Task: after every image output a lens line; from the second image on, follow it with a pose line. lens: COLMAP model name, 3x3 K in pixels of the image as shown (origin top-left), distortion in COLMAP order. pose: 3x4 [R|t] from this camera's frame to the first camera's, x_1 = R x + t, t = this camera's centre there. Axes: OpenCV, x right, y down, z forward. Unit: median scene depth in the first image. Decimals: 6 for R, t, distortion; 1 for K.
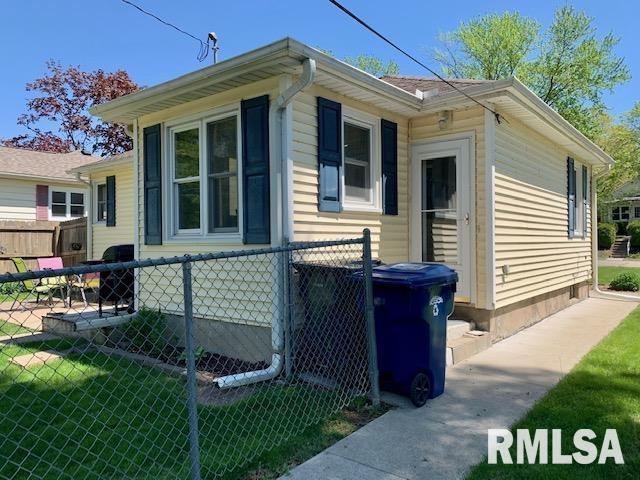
lens RADIAL K [[484.6, 0, 318.9], [0, 484.6, 236.8], [0, 0, 1]] dist [0.076515, -0.105390]
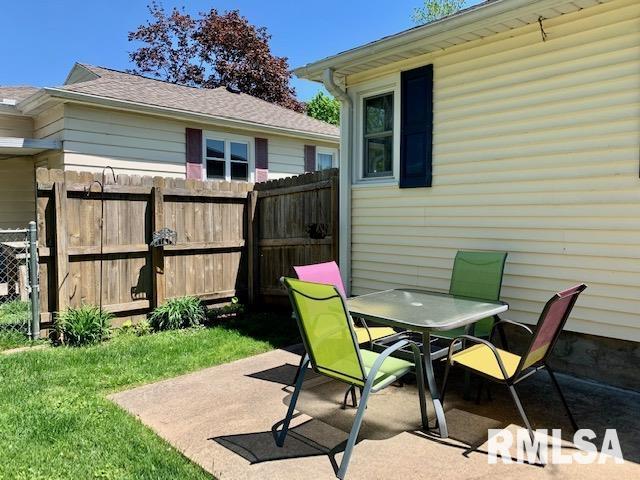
lens RADIAL K [[484.6, 0, 318.9], [0, 484.6, 236.8], [0, 0, 1]] dist [0.076515, -0.105390]
pose [[0.990418, 0.008482, -0.137842, -0.390289], [-0.001056, 0.998548, 0.053857, -0.000307], [0.138099, -0.053195, 0.988989, 0.486334]]
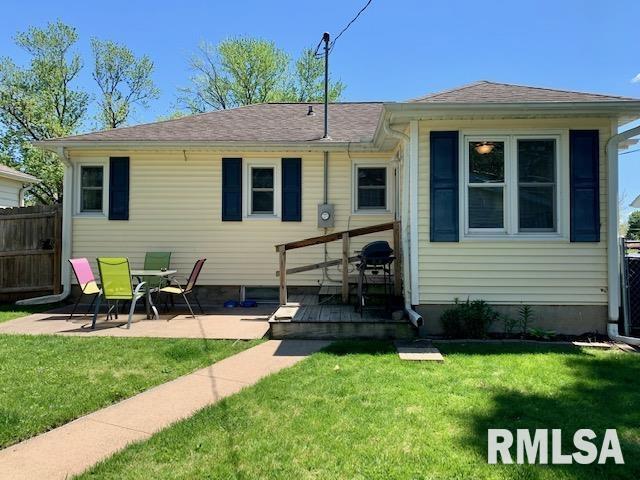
lens RADIAL K [[484.6, 0, 318.9], [0, 484.6, 236.8], [0, 0, 1]] dist [0.076515, -0.105390]
pose [[0.799963, 0.019504, 0.599732, -0.558332], [-0.013847, 0.999805, -0.014045, 0.011519], [-0.599889, 0.002931, 0.800078, 0.139674]]
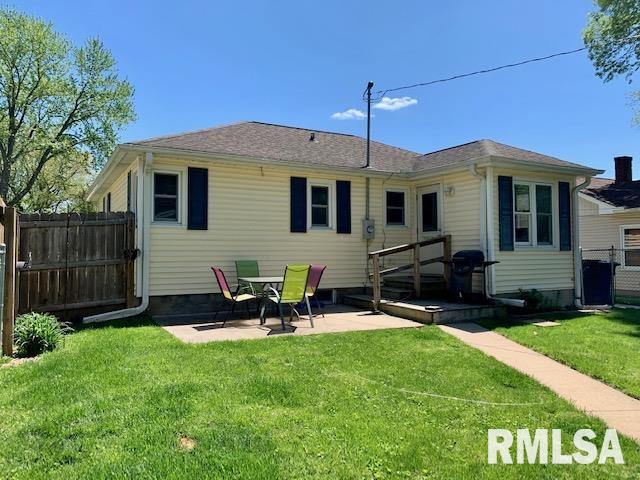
lens RADIAL K [[484.6, 0, 318.9], [0, 484.6, 236.8], [0, 0, 1]] dist [0.076515, -0.105390]
pose [[0.380054, 0.036581, 0.924240, -0.948431], [-0.008043, 0.999311, -0.036245, 0.015923], [-0.924929, 0.006342, 0.380087, 0.440551]]
